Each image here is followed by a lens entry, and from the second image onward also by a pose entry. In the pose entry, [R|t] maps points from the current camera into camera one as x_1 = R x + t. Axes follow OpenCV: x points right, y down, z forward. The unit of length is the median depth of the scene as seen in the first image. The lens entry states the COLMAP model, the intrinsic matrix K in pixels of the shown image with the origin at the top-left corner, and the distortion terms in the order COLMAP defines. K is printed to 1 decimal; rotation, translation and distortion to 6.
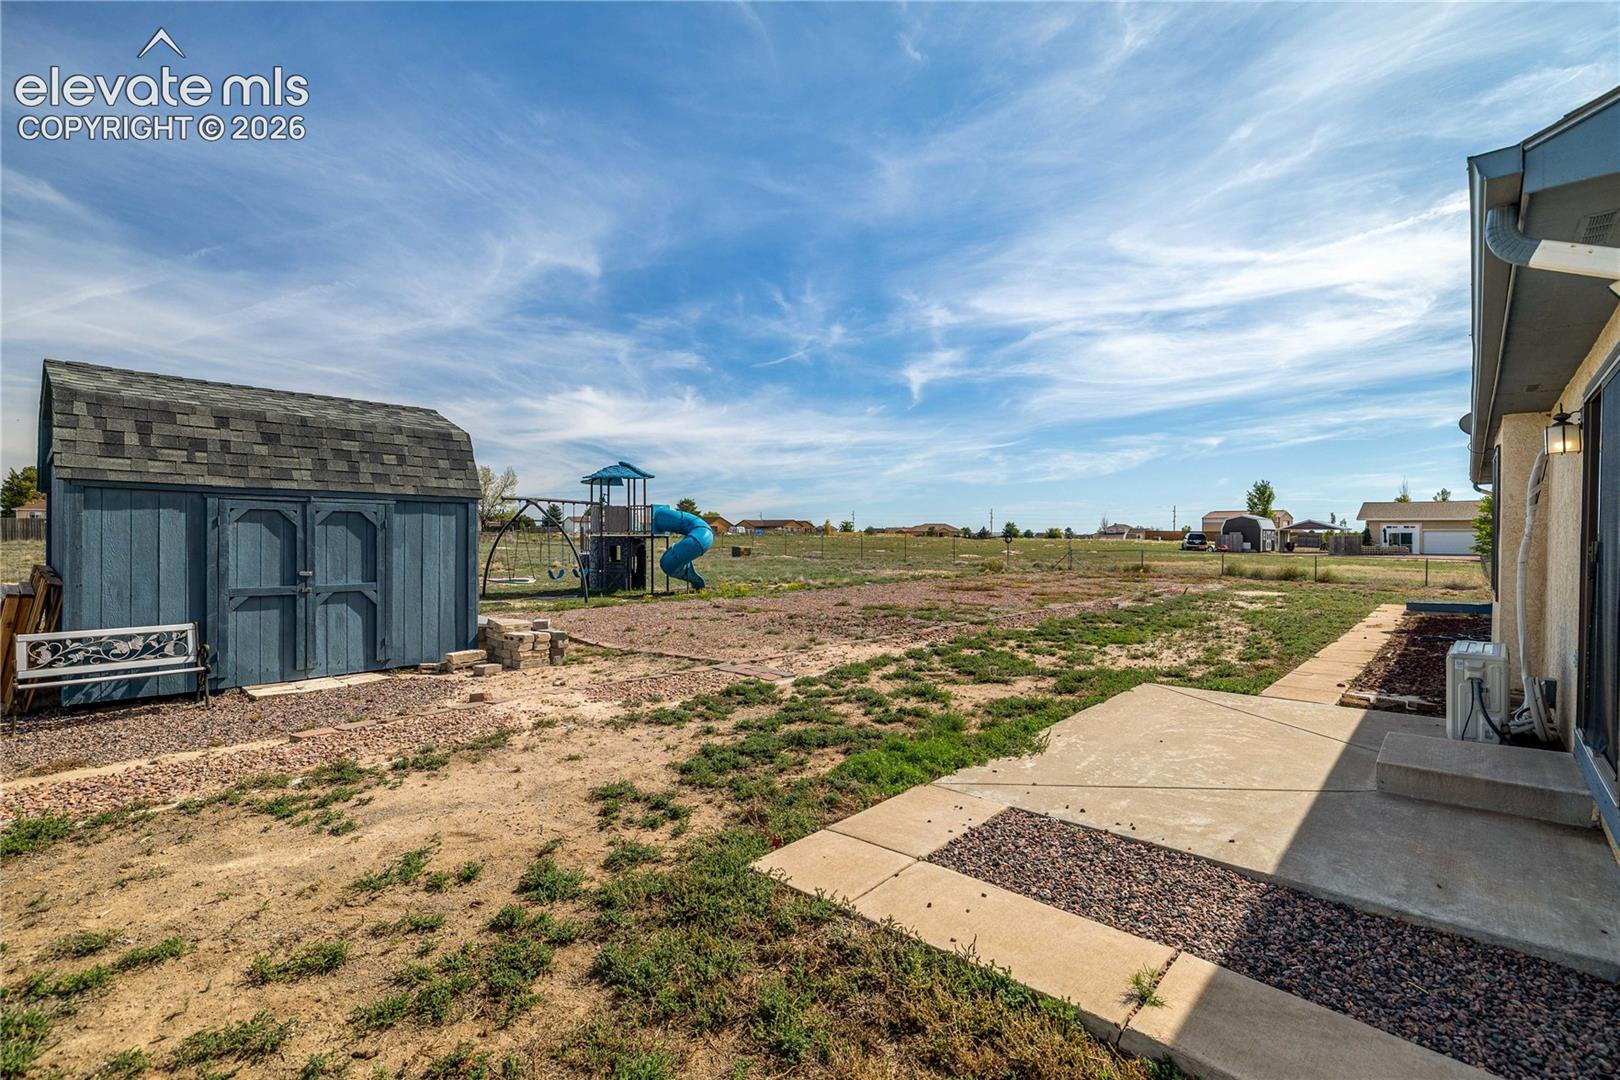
lens RADIAL K [[694.0, 0, 805.7], [0, 694.0, 532.8], [0, 0, 1]] dist [-0.008834, -0.000217]
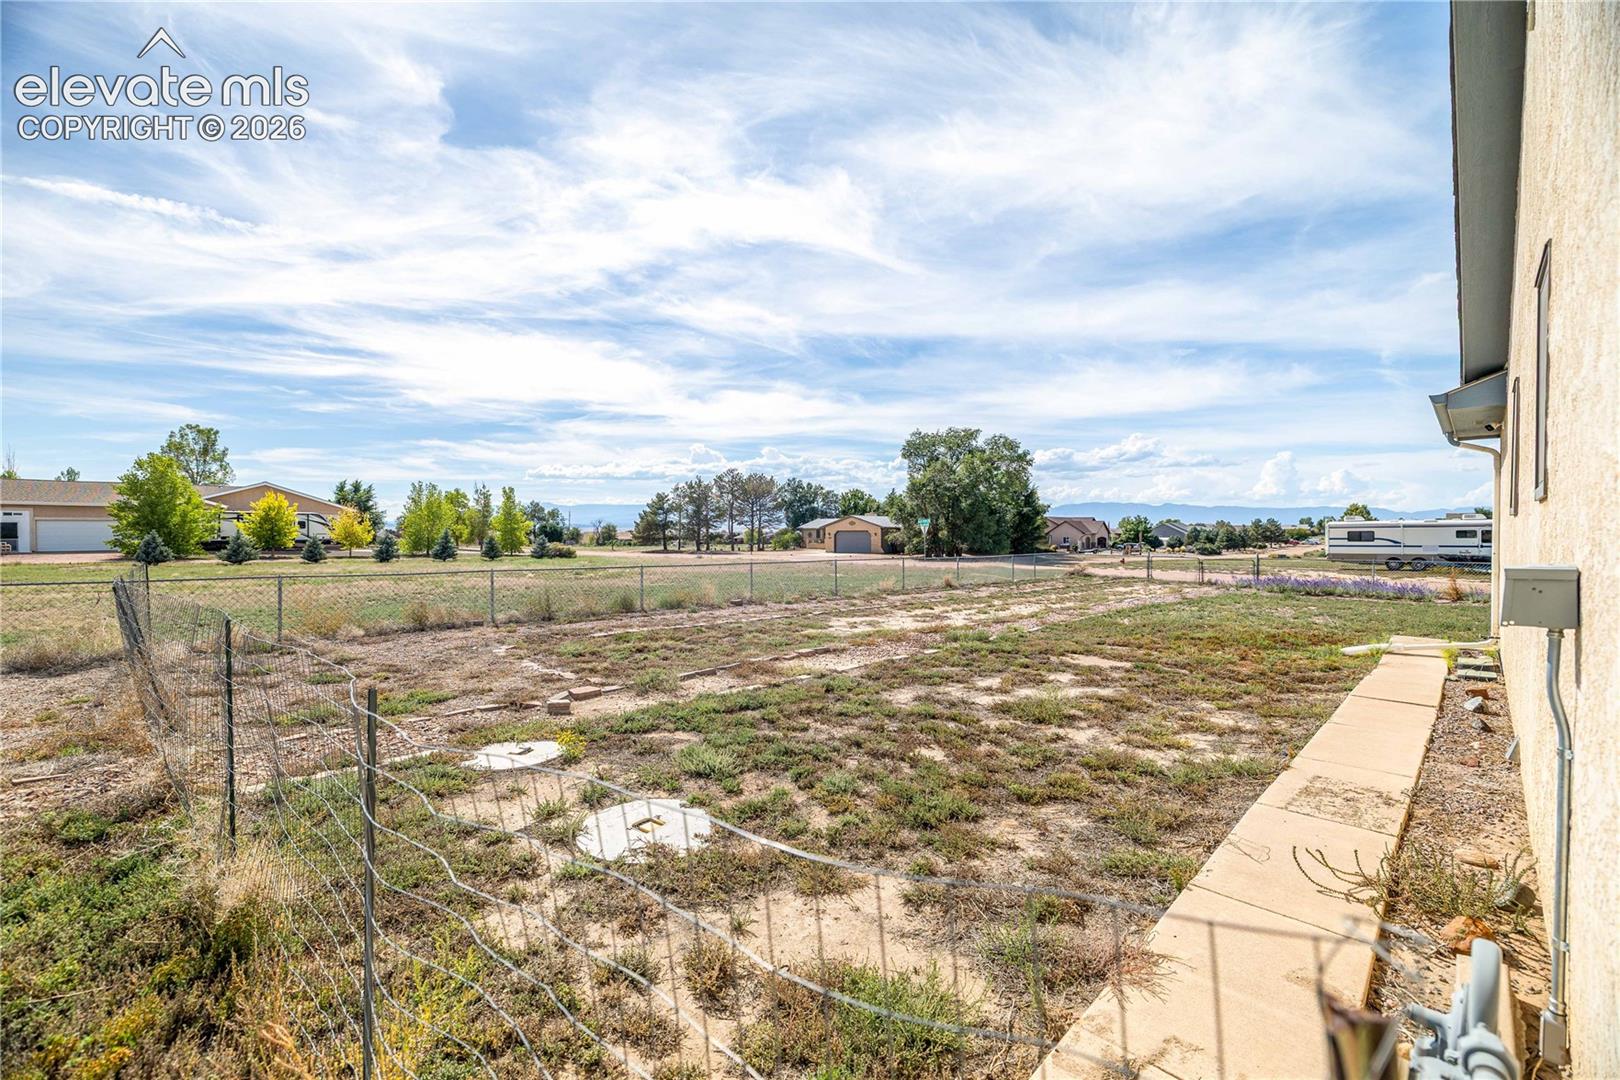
lens RADIAL K [[694.0, 0, 805.7], [0, 694.0, 532.8], [0, 0, 1]] dist [-0.008834, -0.000217]
pose [[0.012429, -0.016264, 0.999790, 0.223117], [0.003898, 0.999861, 0.016217, 0.002079], [-0.999915, 0.003695, 0.012491, 0.224912]]
